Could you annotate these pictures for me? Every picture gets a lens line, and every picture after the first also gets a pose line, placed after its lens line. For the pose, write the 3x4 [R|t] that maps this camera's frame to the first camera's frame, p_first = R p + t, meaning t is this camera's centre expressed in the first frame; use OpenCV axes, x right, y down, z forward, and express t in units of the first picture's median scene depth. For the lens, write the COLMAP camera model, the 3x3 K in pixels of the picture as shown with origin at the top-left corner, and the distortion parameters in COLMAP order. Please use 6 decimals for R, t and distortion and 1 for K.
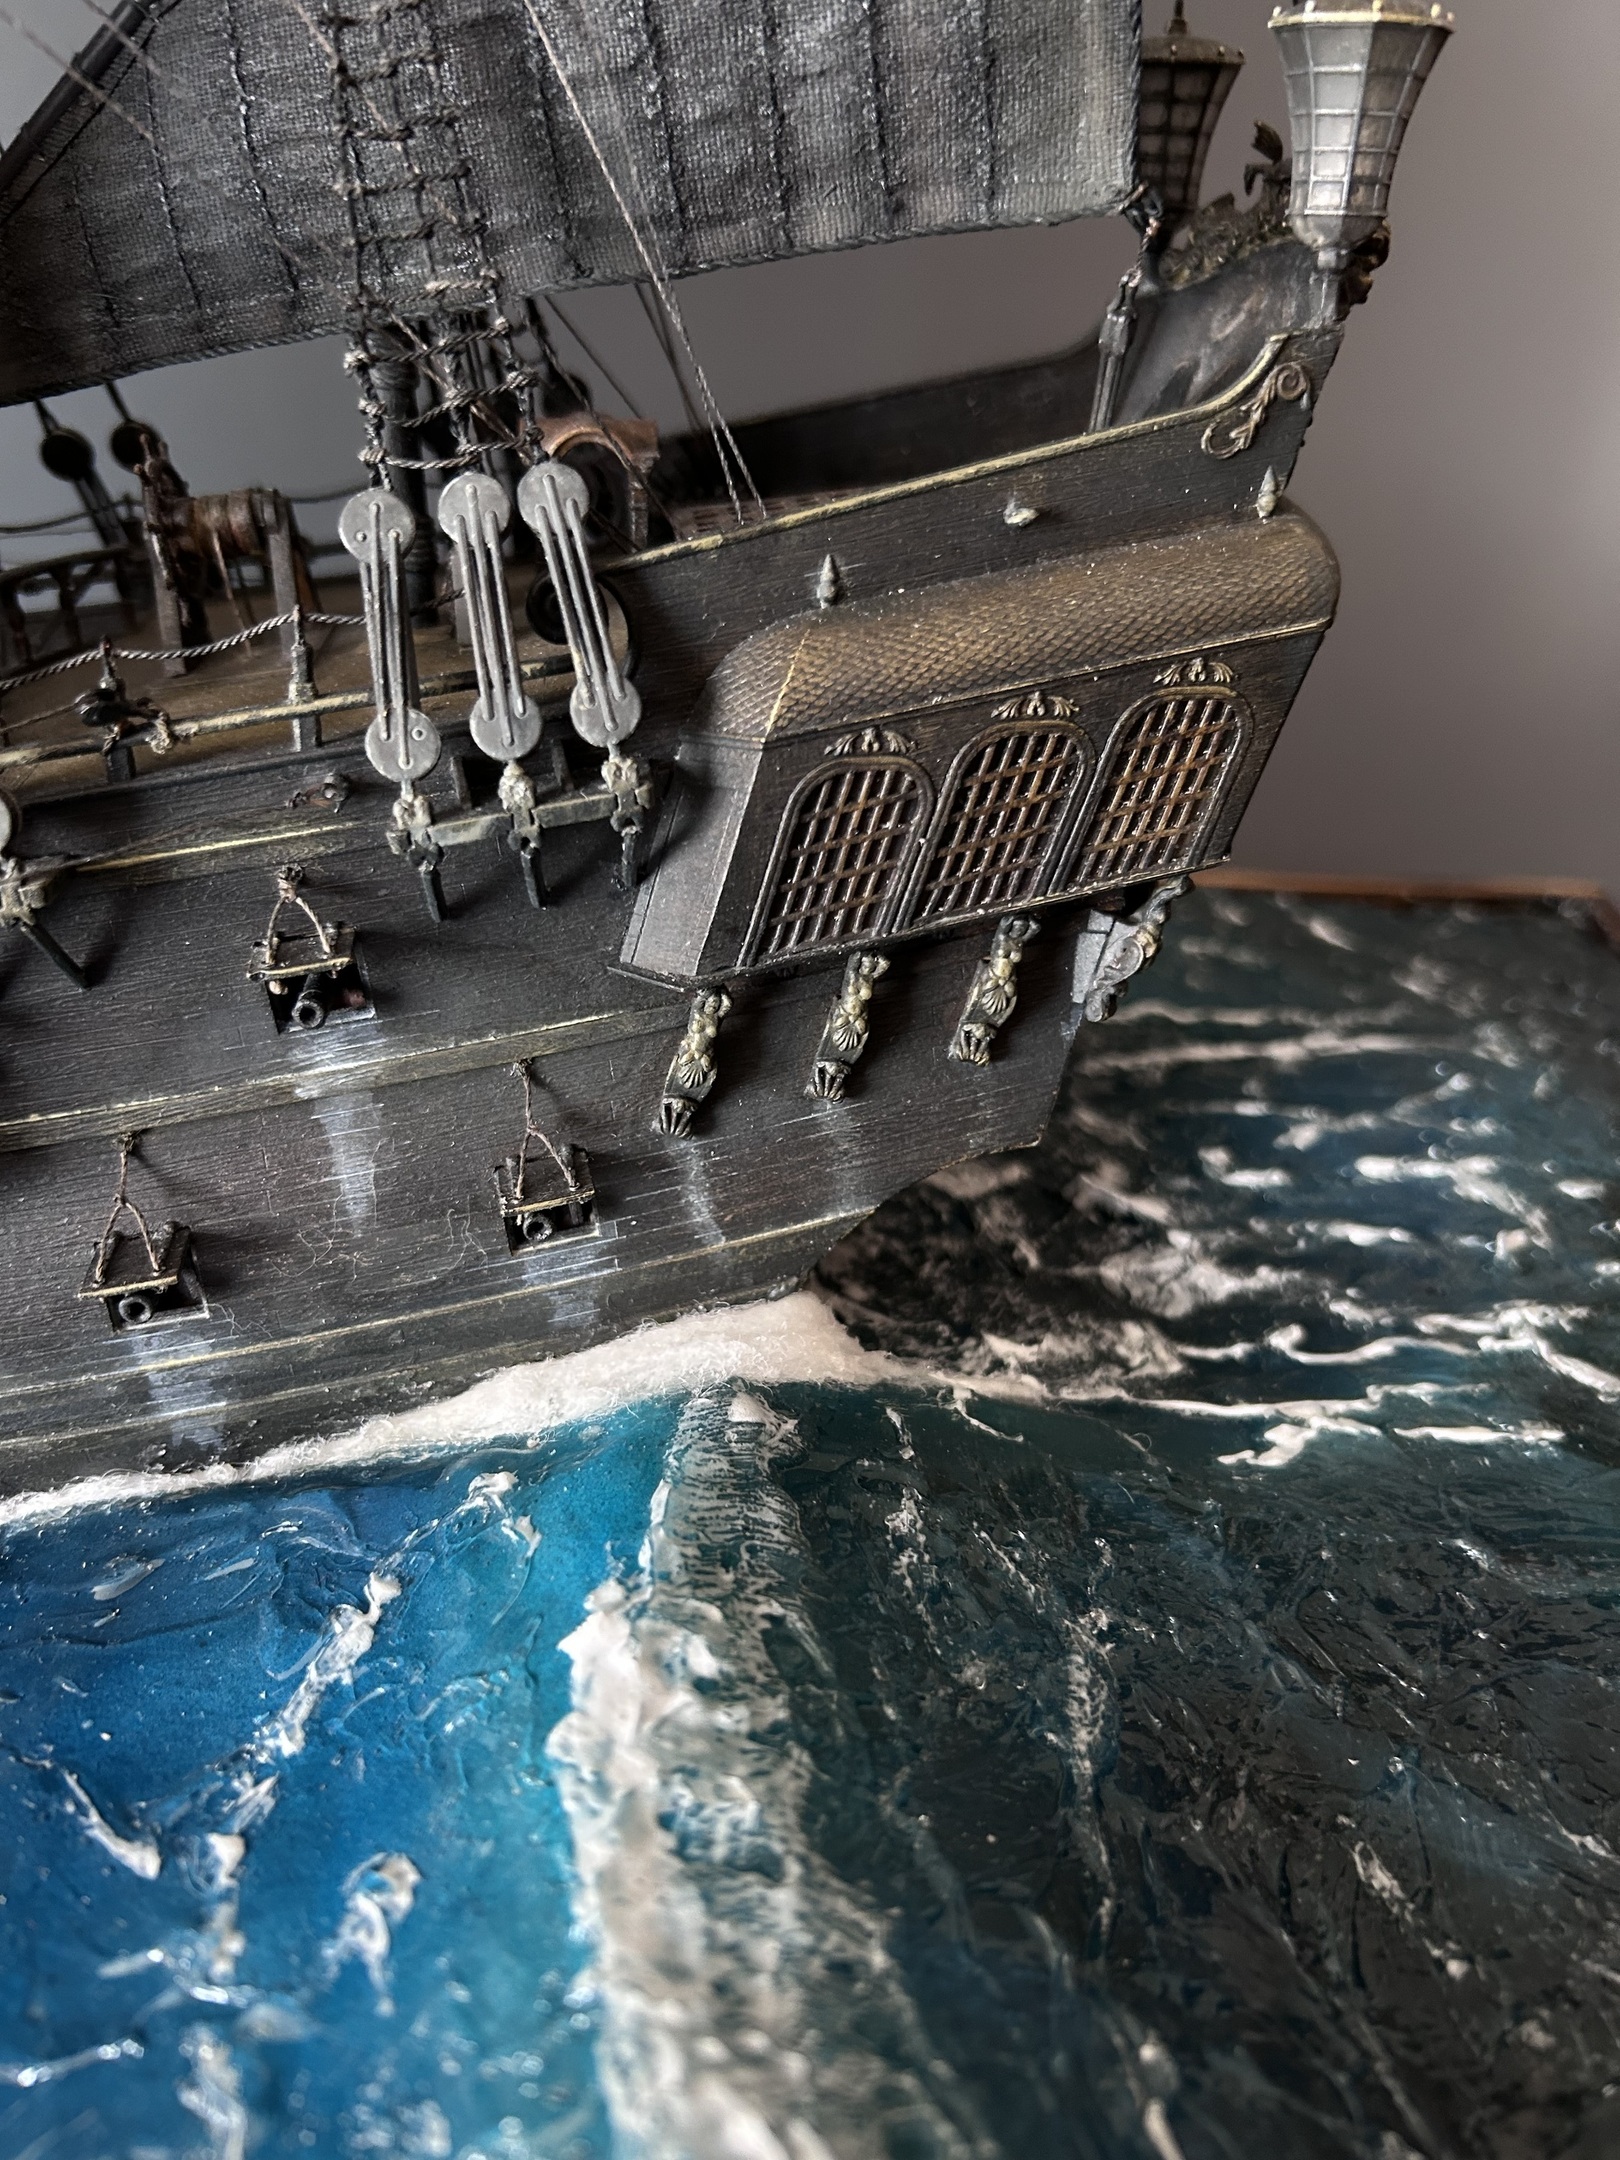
lens RADIAL K [[1736.2, 0, 751.8], [0, 1736.2, 1090.5], [0, 0, 1]] dist [-0.028886, -0.004680]
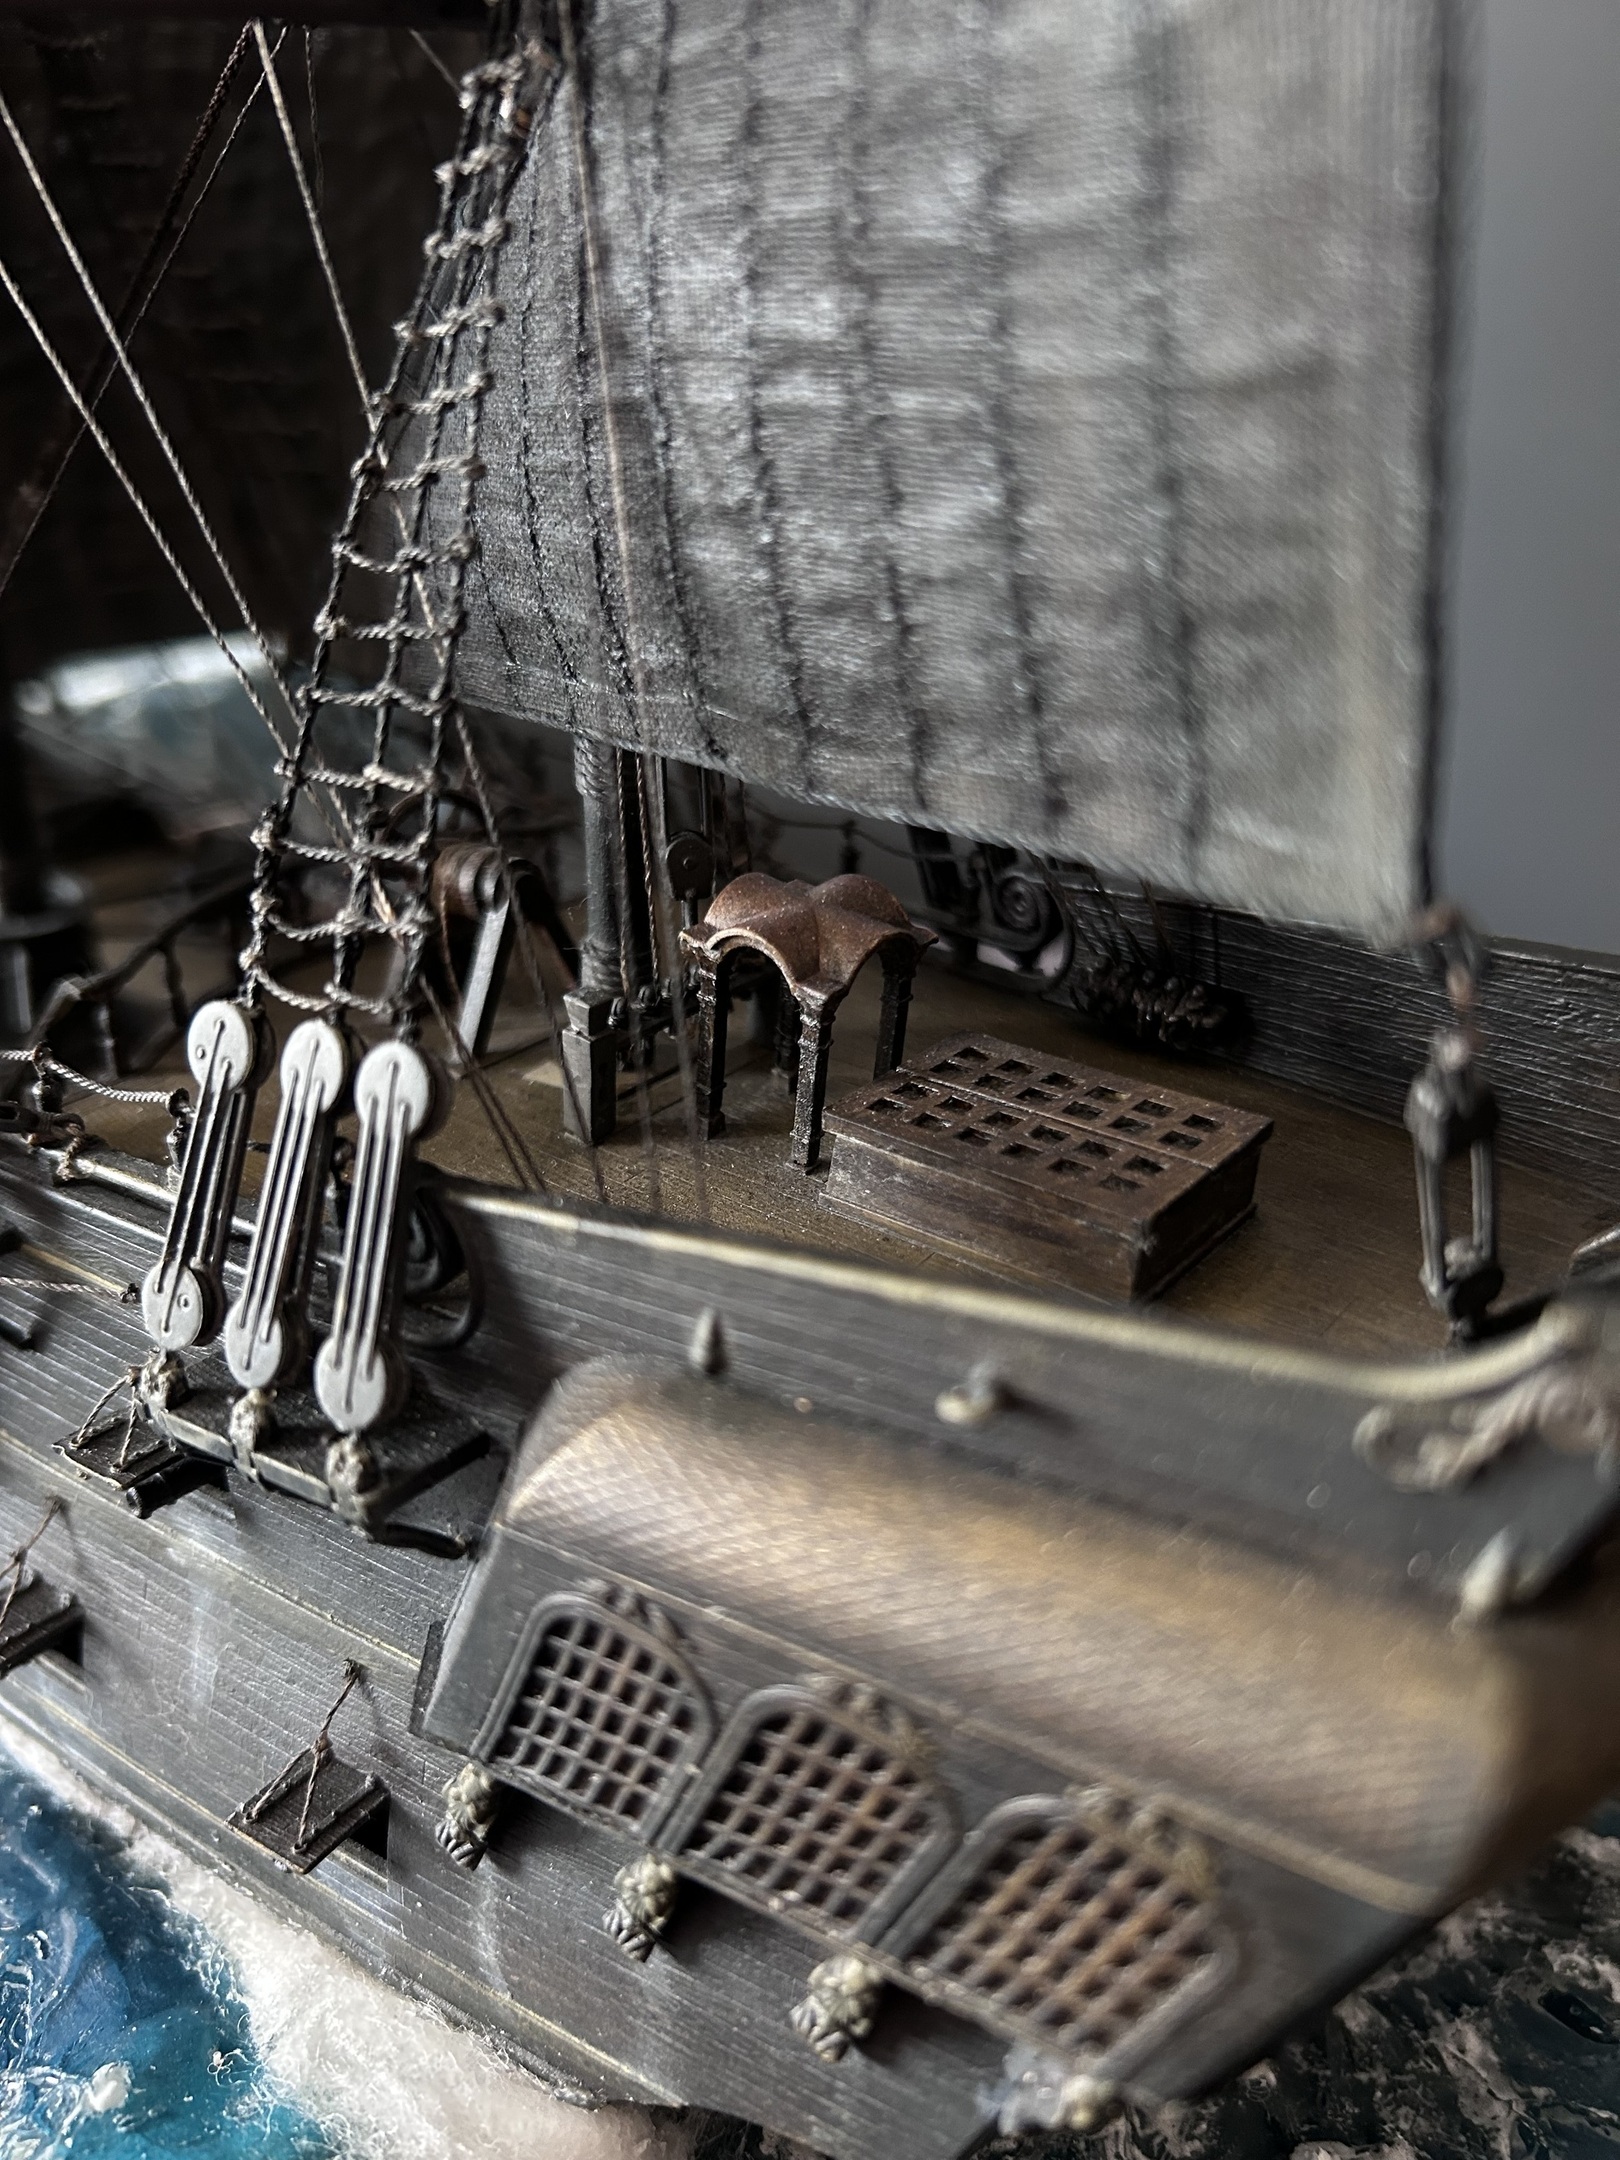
lens RADIAL K [[1654.1, 0, 810.0], [0, 1654.1, 1080.0], [0, 0, 1]] dist [0.003571, -0.029541]
pose [[0.699410, 0.384961, -0.602188, 0.358056], [-0.373953, 0.915125, 0.150685, -0.439795], [0.609085, 0.119800, 0.784005, 0.482430]]
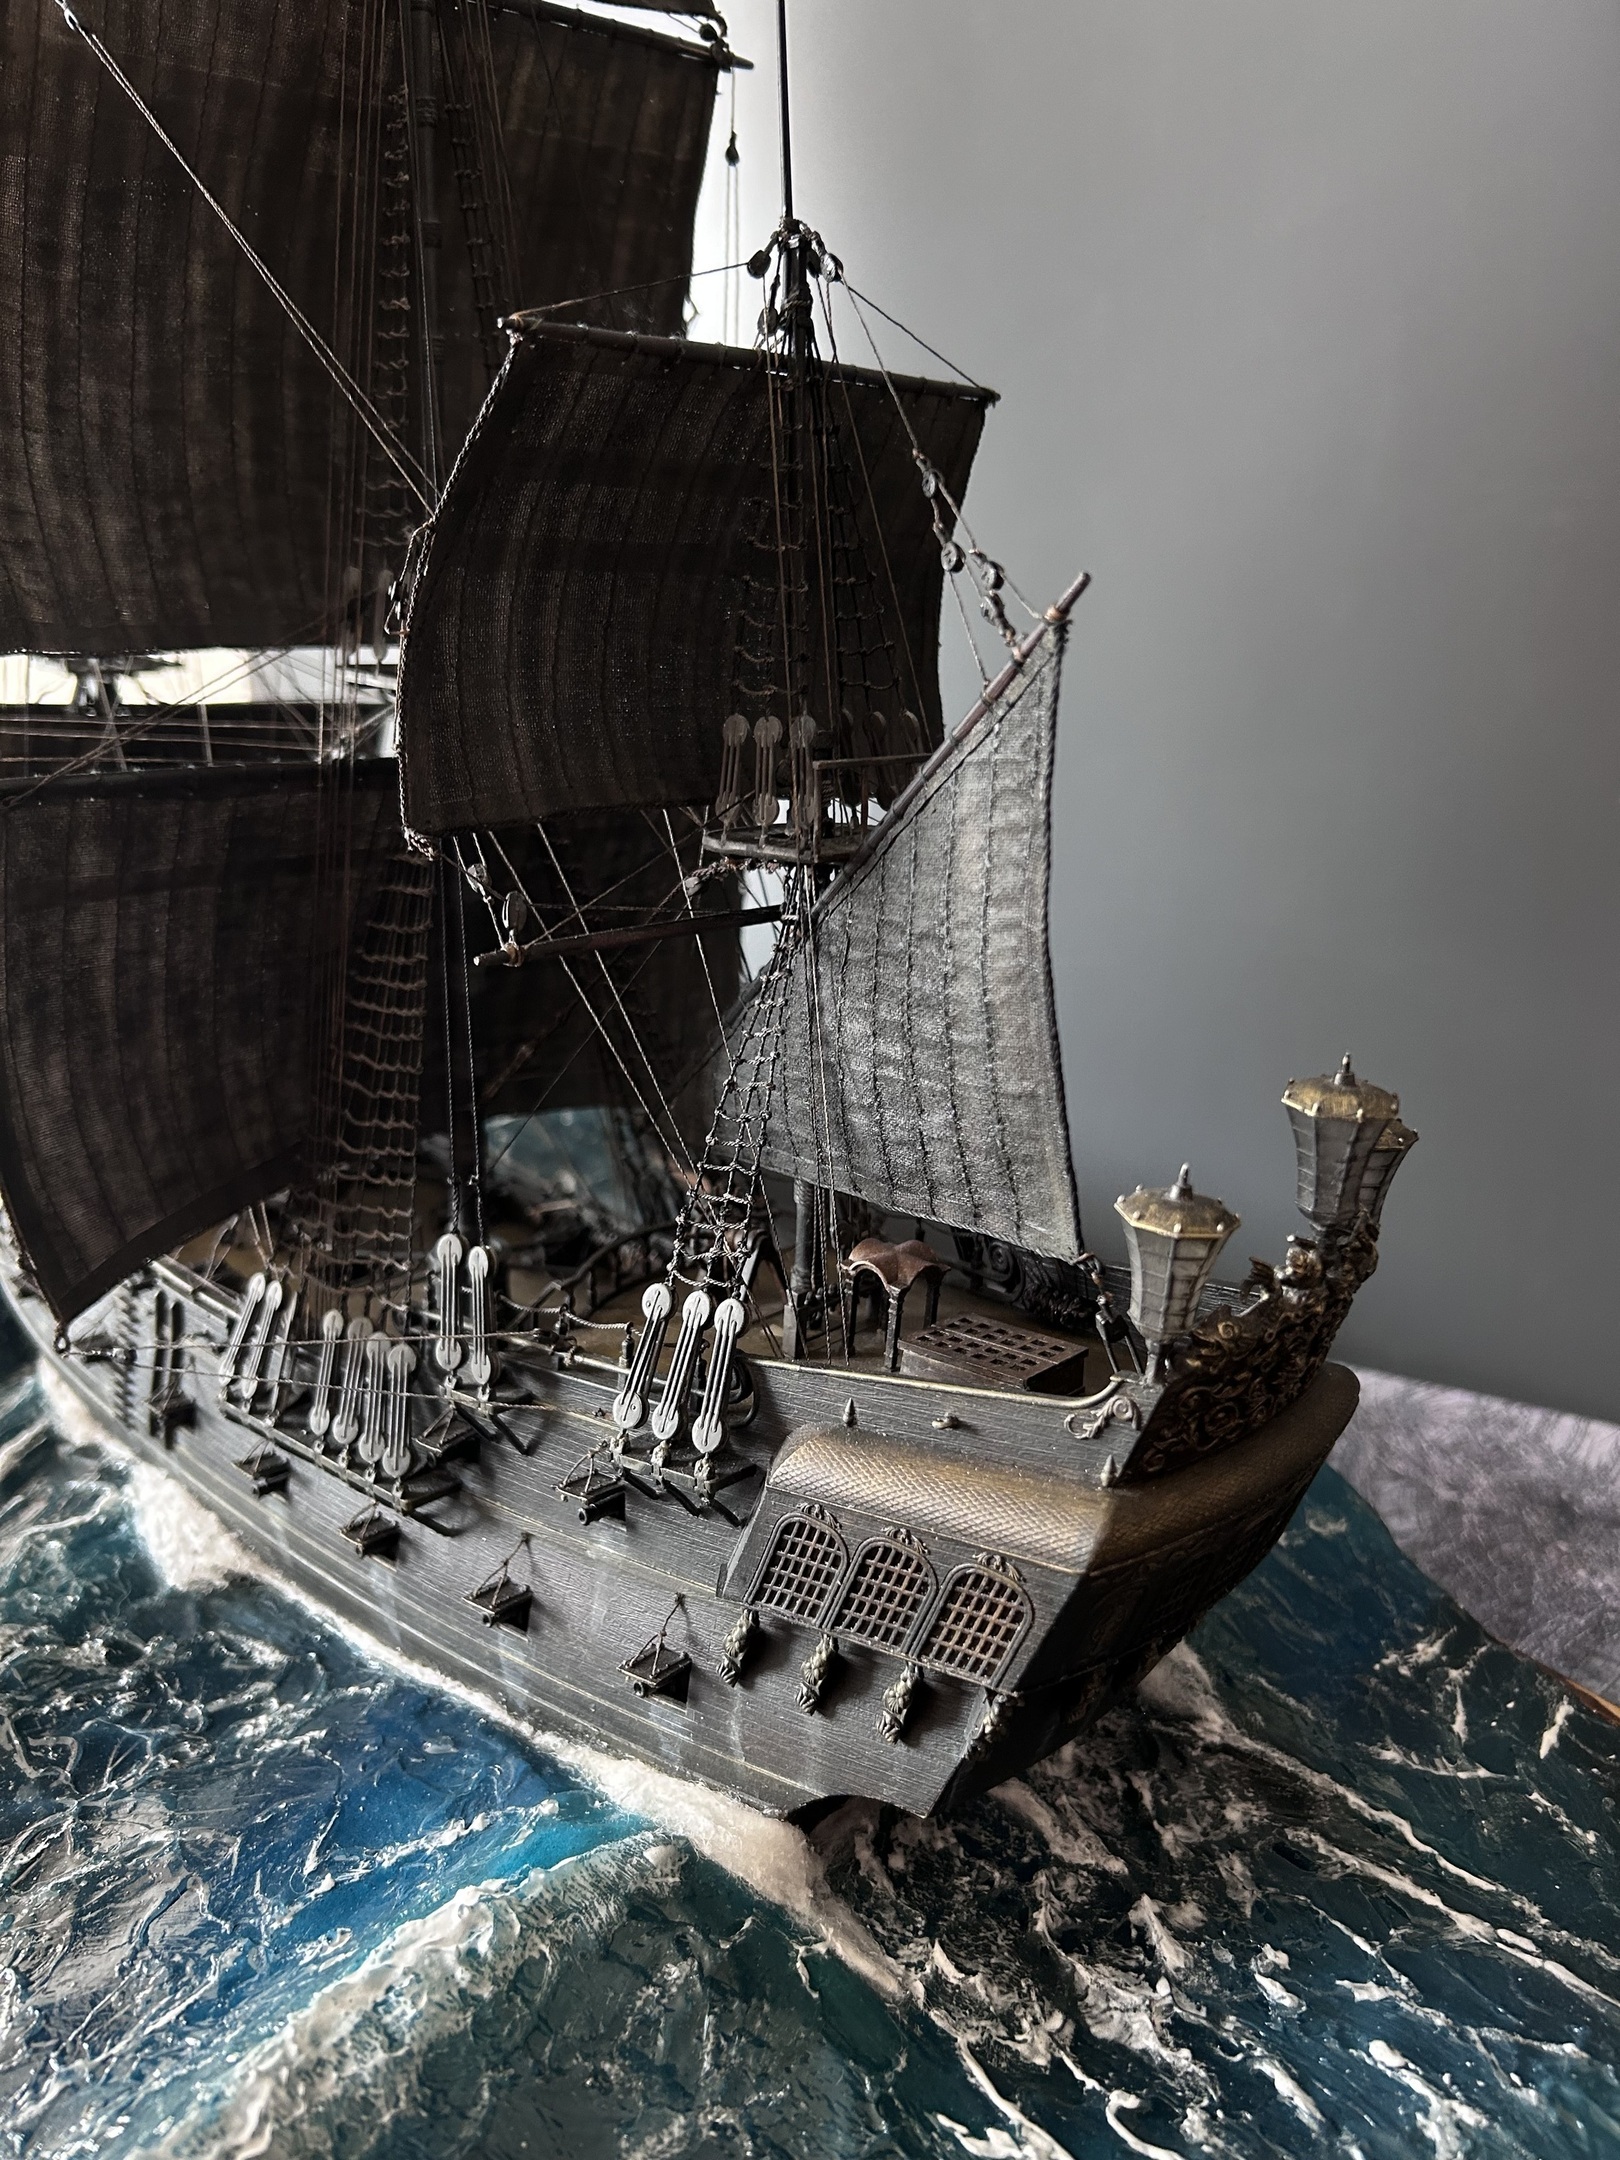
lens RADIAL K [[1654.1, 0, 810.0], [0, 1654.1, 1080.0], [0, 0, 1]] dist [0.003571, -0.029541]
pose [[0.644264, 0.247564, -0.723627, 0.989521], [-0.391645, 0.919484, -0.034122, -0.470447], [0.656916, 0.305388, 0.689347, -0.205915]]
